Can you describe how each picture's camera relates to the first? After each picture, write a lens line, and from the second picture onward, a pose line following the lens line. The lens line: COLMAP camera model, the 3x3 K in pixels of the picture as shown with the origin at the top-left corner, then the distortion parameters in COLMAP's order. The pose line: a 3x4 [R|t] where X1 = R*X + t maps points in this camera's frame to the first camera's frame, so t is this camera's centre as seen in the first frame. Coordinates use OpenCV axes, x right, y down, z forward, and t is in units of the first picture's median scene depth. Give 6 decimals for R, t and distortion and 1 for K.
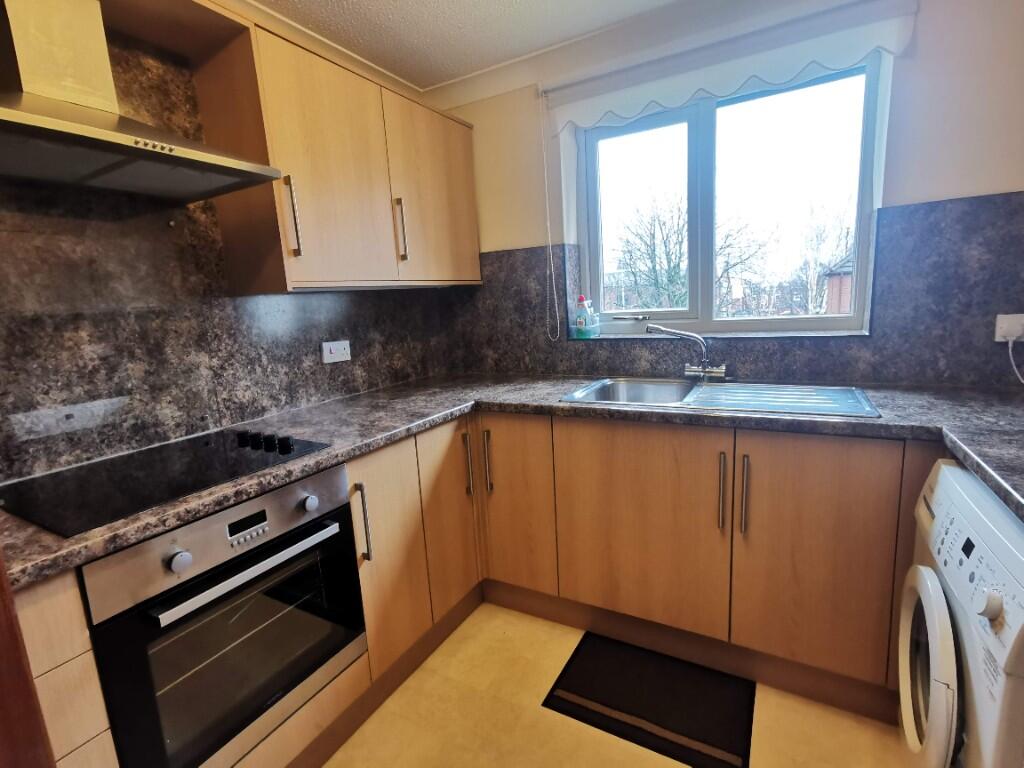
lens RADIAL K [[480.6, 0, 512.0], [0, 480.6, 384.0], [0, 0, 1]] dist [-0.001417, 0.000275]
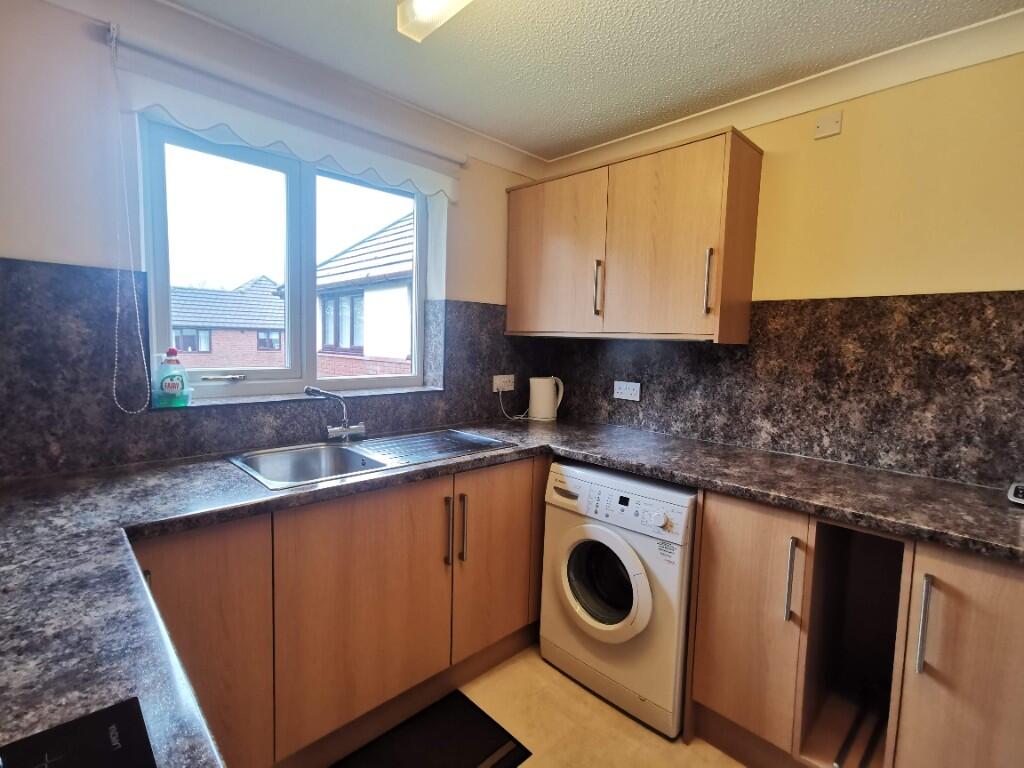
lens RADIAL K [[493.8, 0, 512.0], [0, 493.8, 384.0], [0, 0, 1]] dist [-0.019015, 0.000438]
pose [[0.283916, -0.020896, 0.958621, -0.535231], [0.121669, 0.992466, -0.014401, -0.074927], [-0.951098, 0.120723, 0.284320, 0.414767]]
